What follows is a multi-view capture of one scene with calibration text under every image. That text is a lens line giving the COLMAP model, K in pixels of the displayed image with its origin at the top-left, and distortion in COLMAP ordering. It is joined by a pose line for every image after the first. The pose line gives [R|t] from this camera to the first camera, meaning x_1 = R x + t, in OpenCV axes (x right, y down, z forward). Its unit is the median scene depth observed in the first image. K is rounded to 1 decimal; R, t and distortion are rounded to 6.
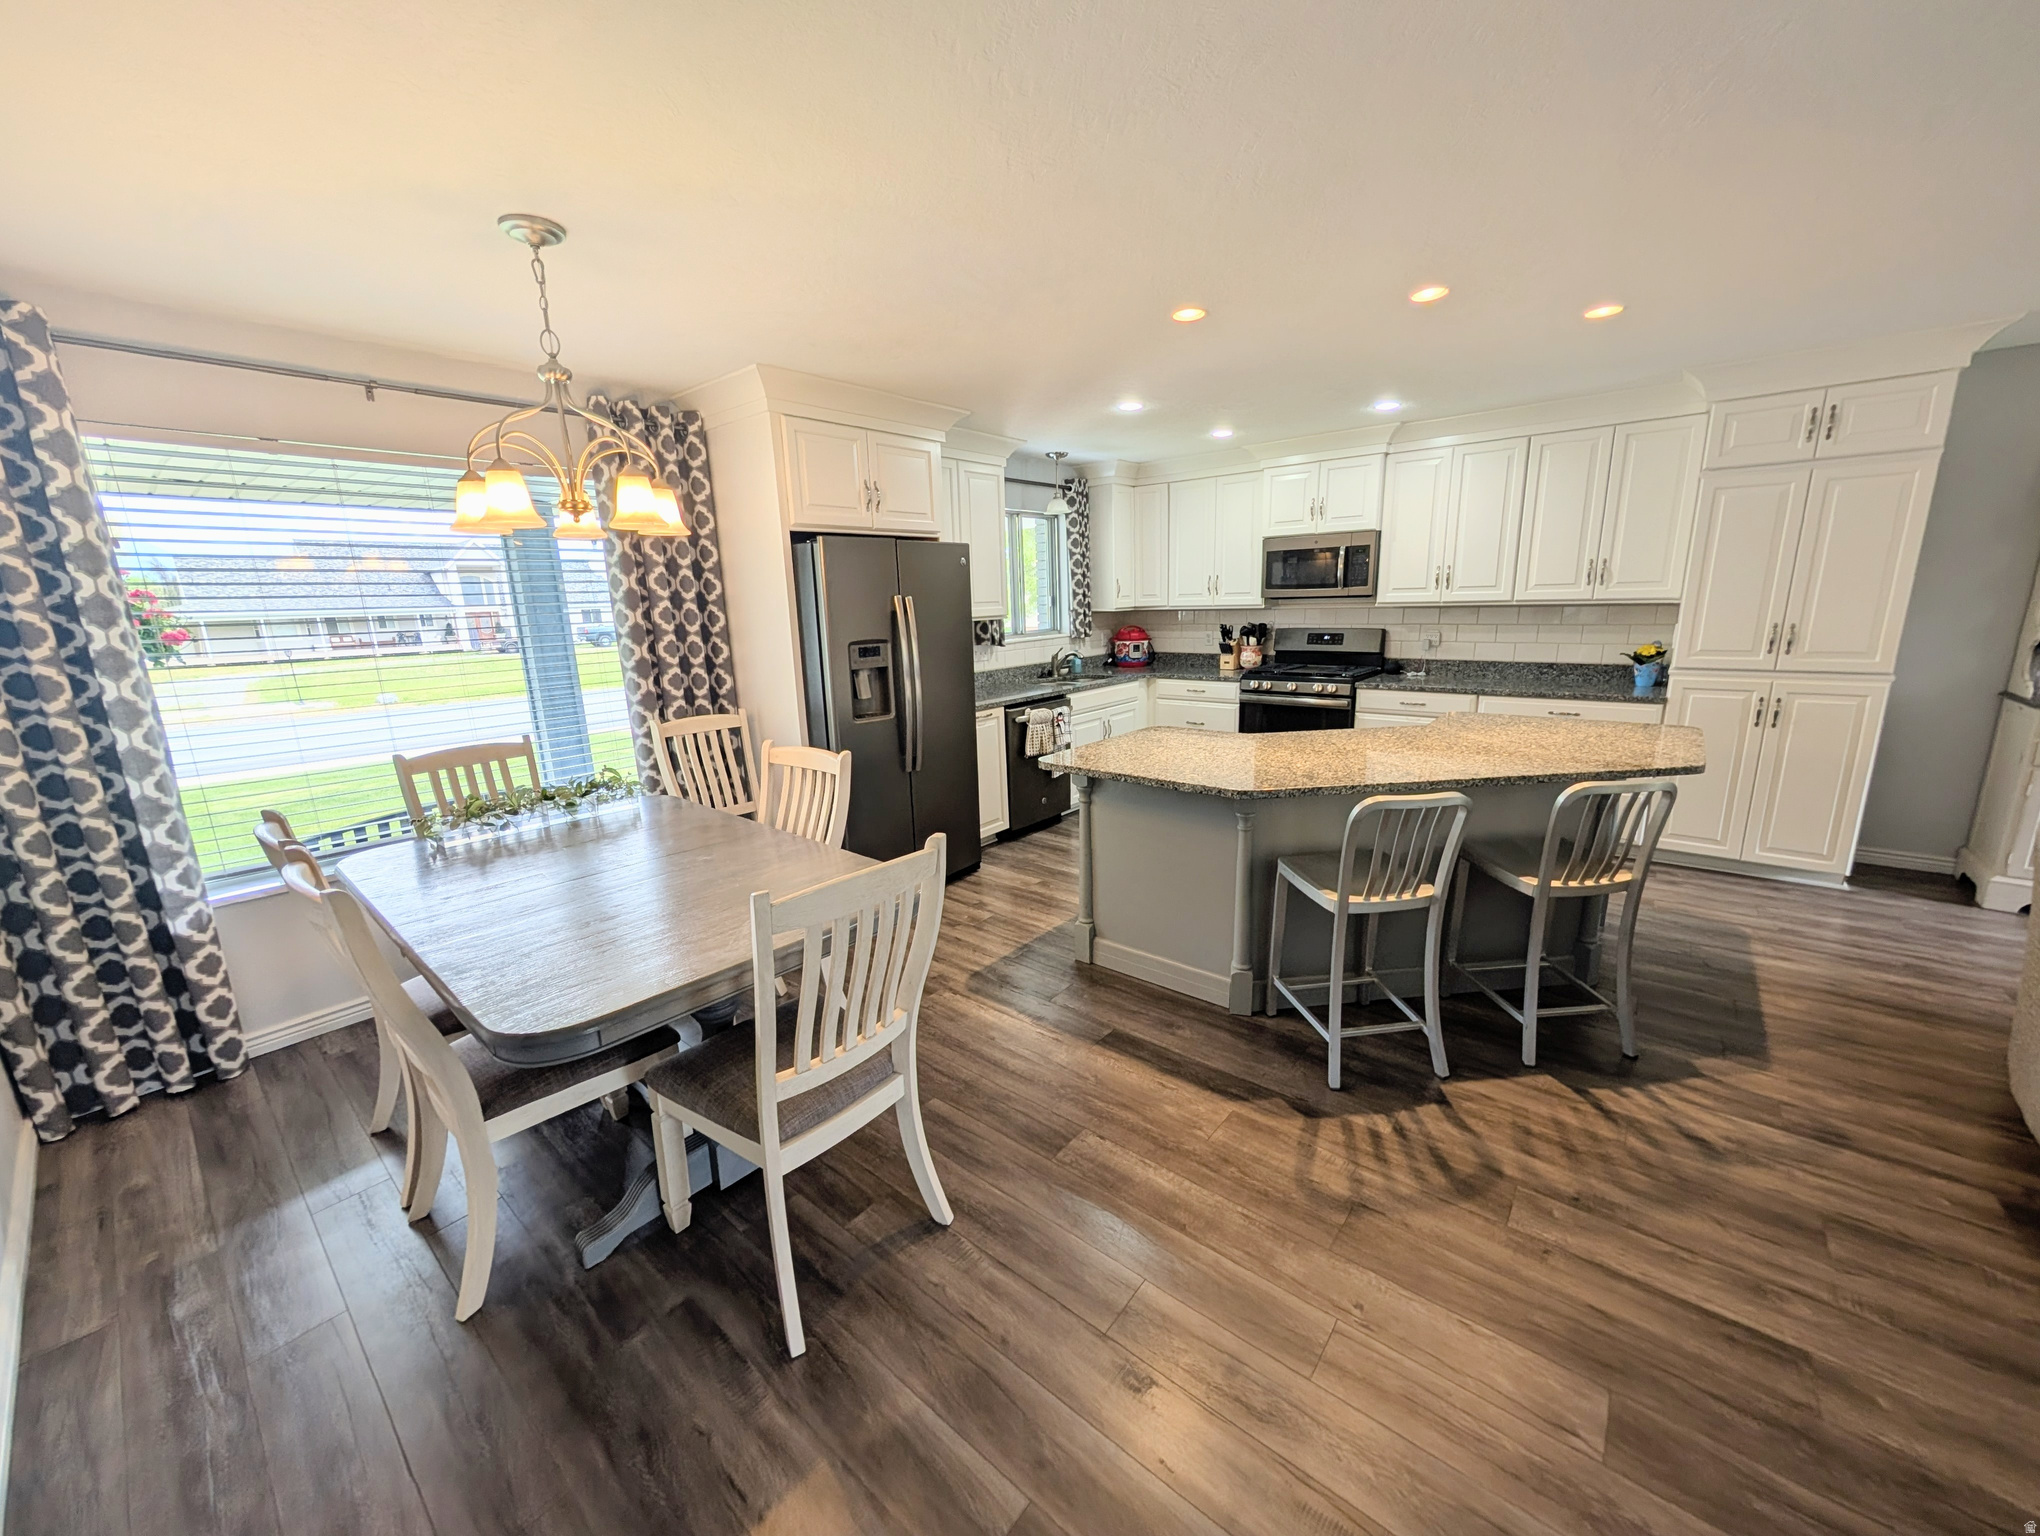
lens RADIAL K [[769.5, 0, 1022.6], [0, 769.5, 770.7], [0, 0, 1]] dist [-0.000970, 0.000573]
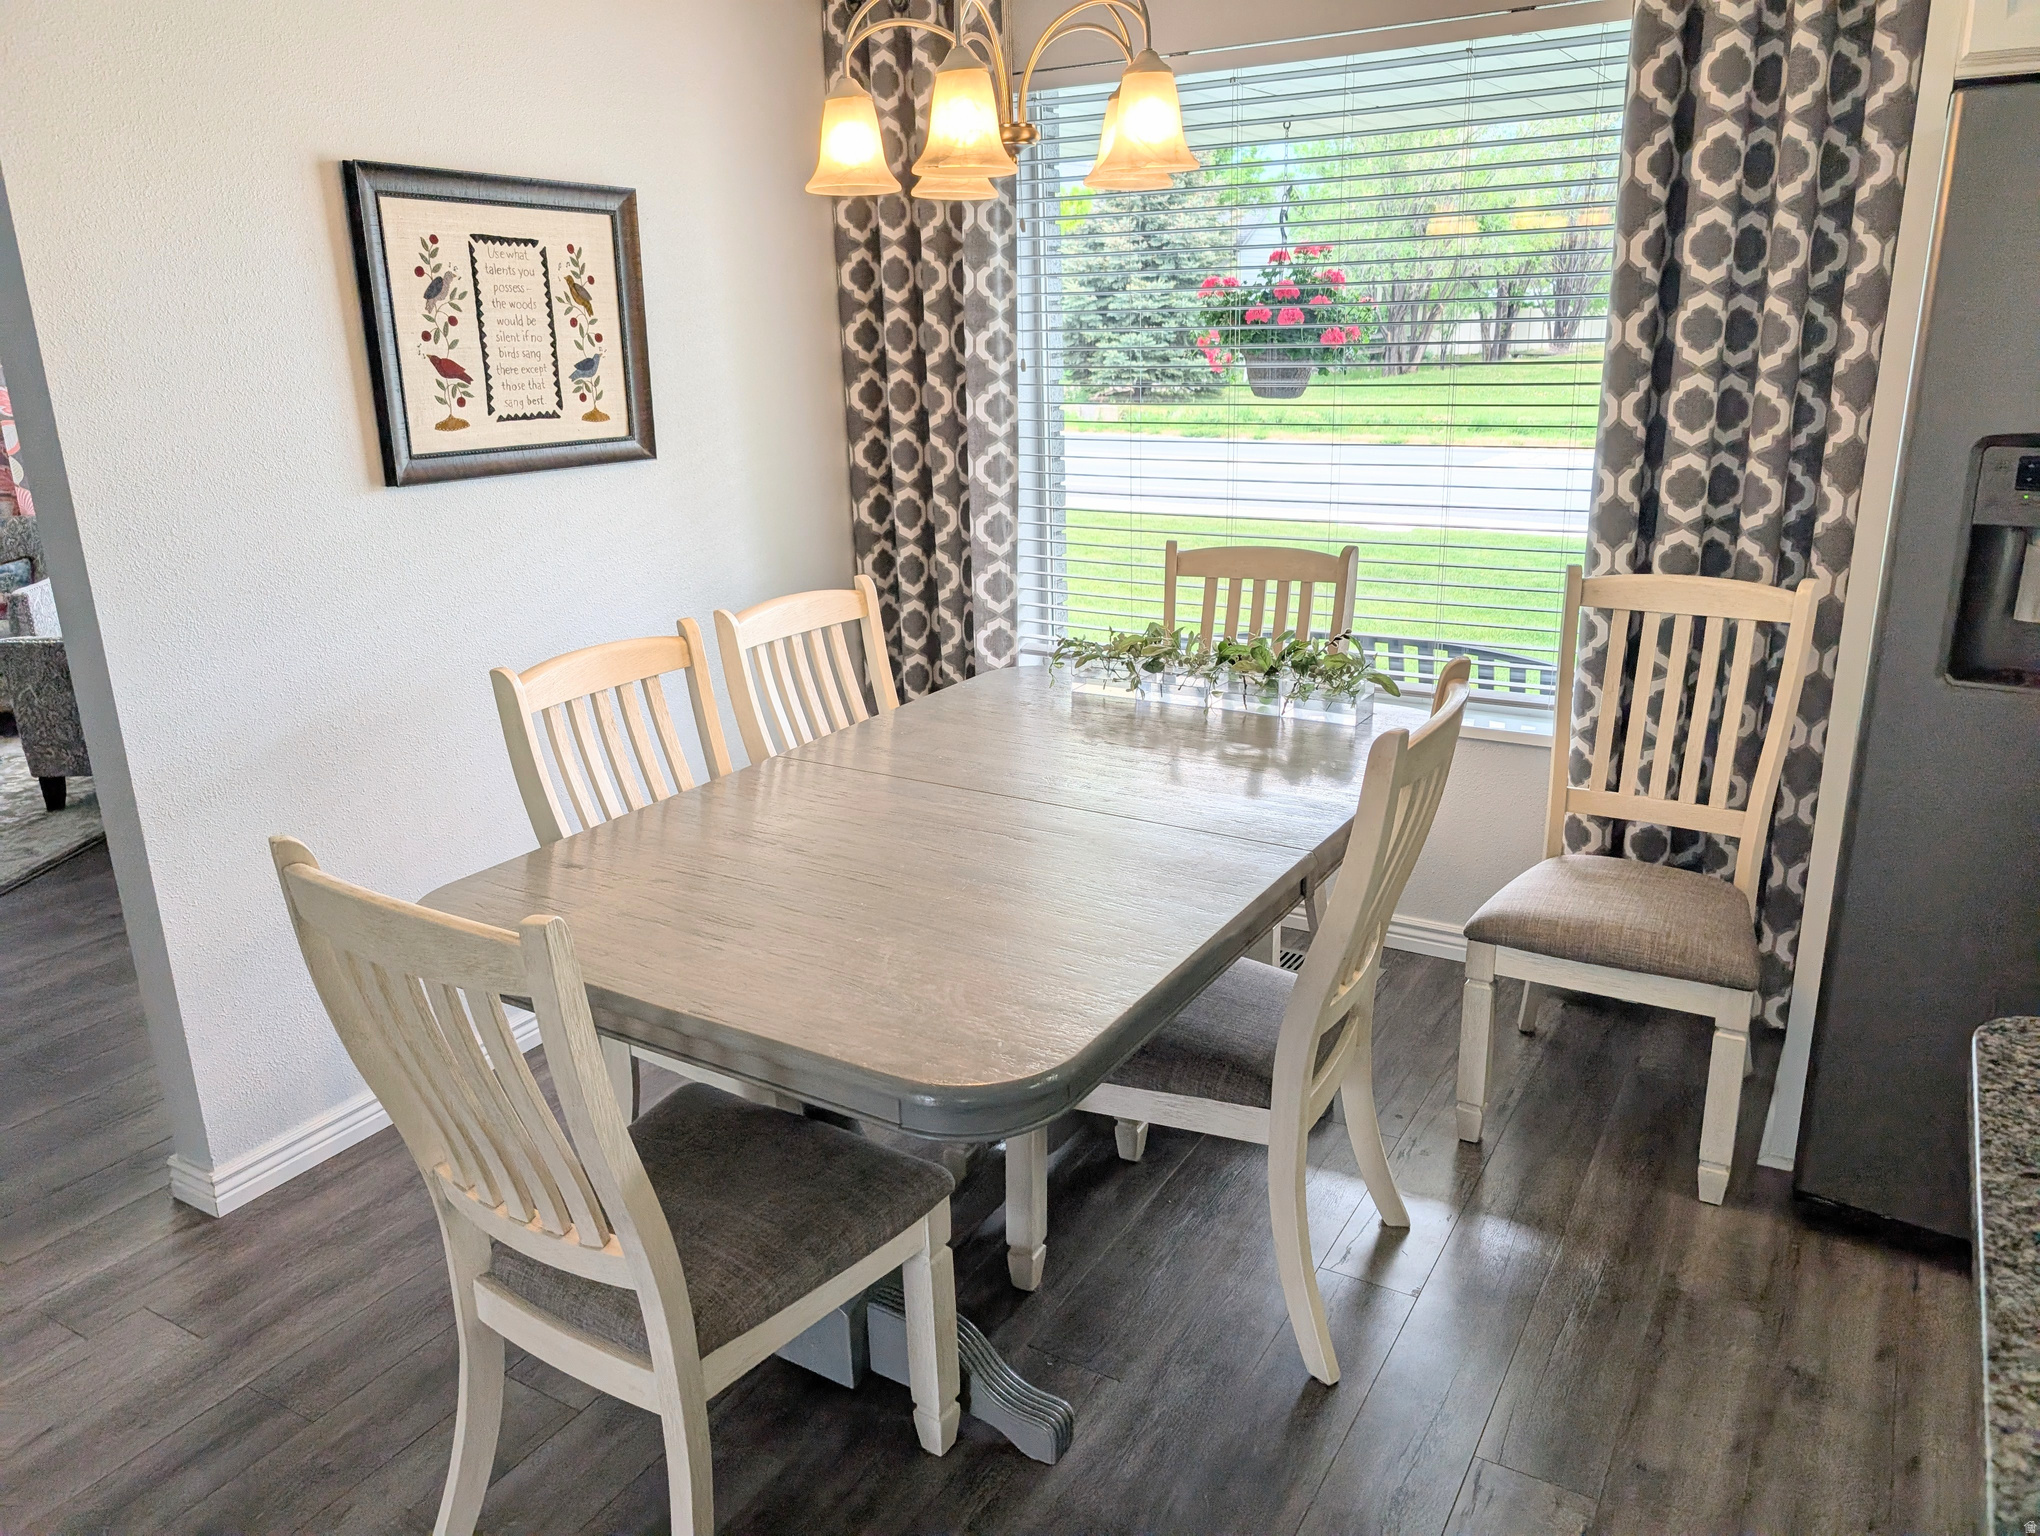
lens RADIAL K [[1462.1, 0, 1010.7], [0, 1462.1, 766.7], [0, 0, 1]] dist [0.028530, -0.027495]
pose [[0.149529, 0.313331, -0.937798, 0.302177], [-0.197739, 0.938777, 0.282129, -0.123863], [0.968783, 0.143253, 0.202332, 0.480782]]
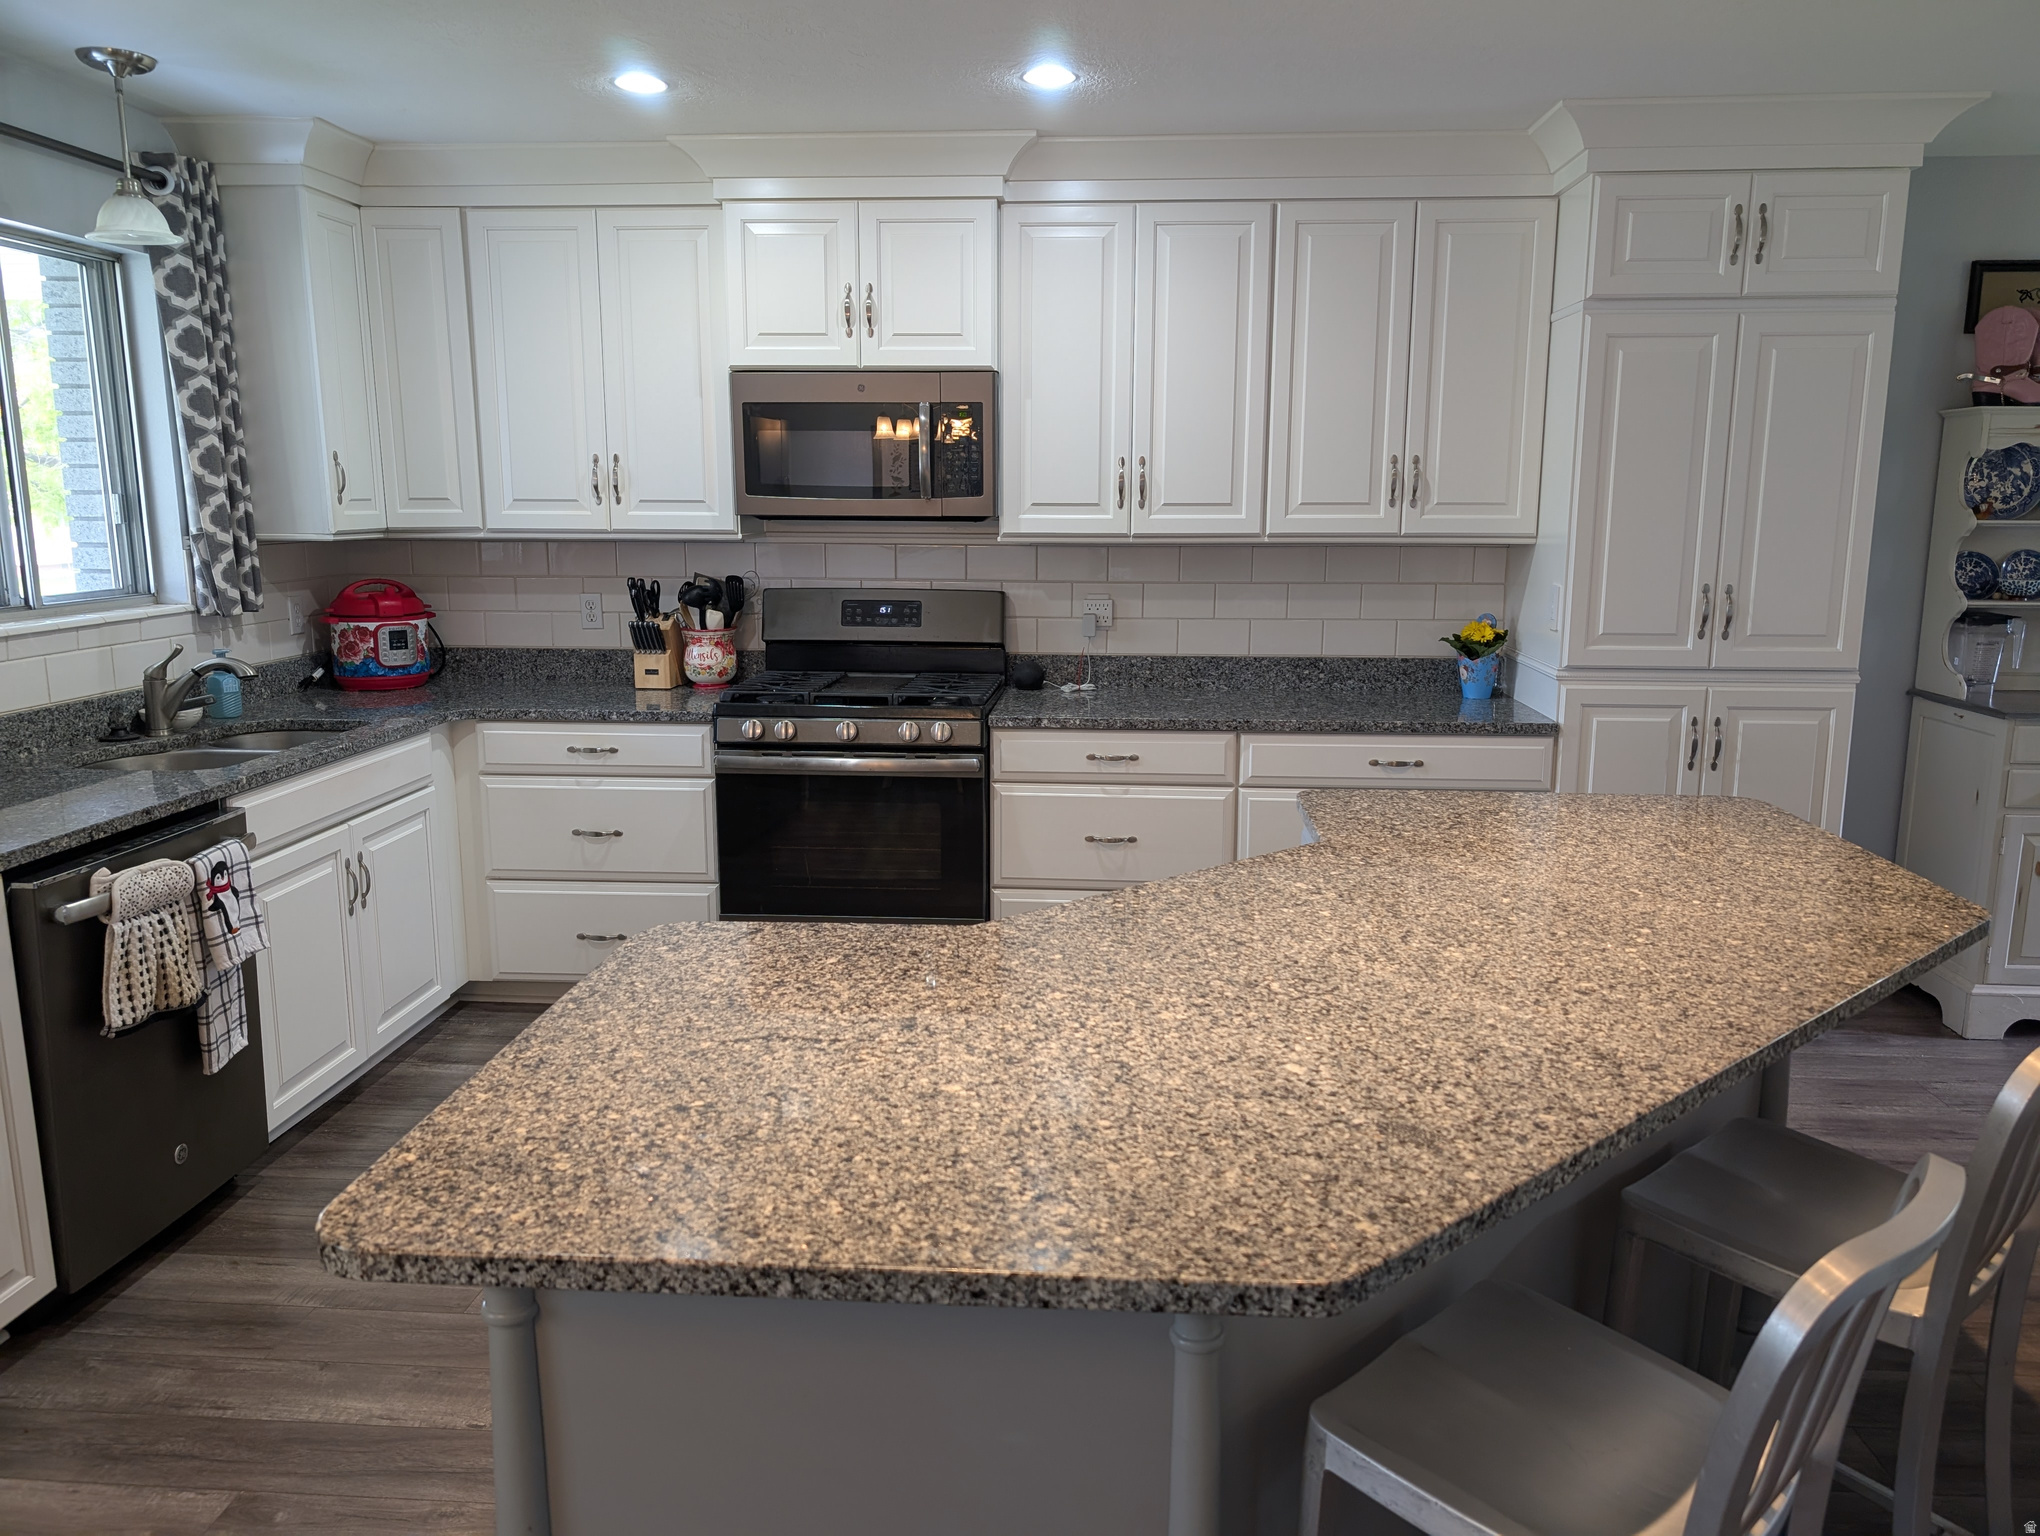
lens RADIAL K [[1462.1, 0, 1026.1], [0, 1462.1, 753.1], [0, 0, 1]] dist [0.028530, -0.027495]
pose [[0.809237, -0.069670, 0.583337, -0.041022], [0.103784, 0.994280, -0.025225, -0.094414], [-0.578243, 0.080954, 0.811838, 0.429968]]
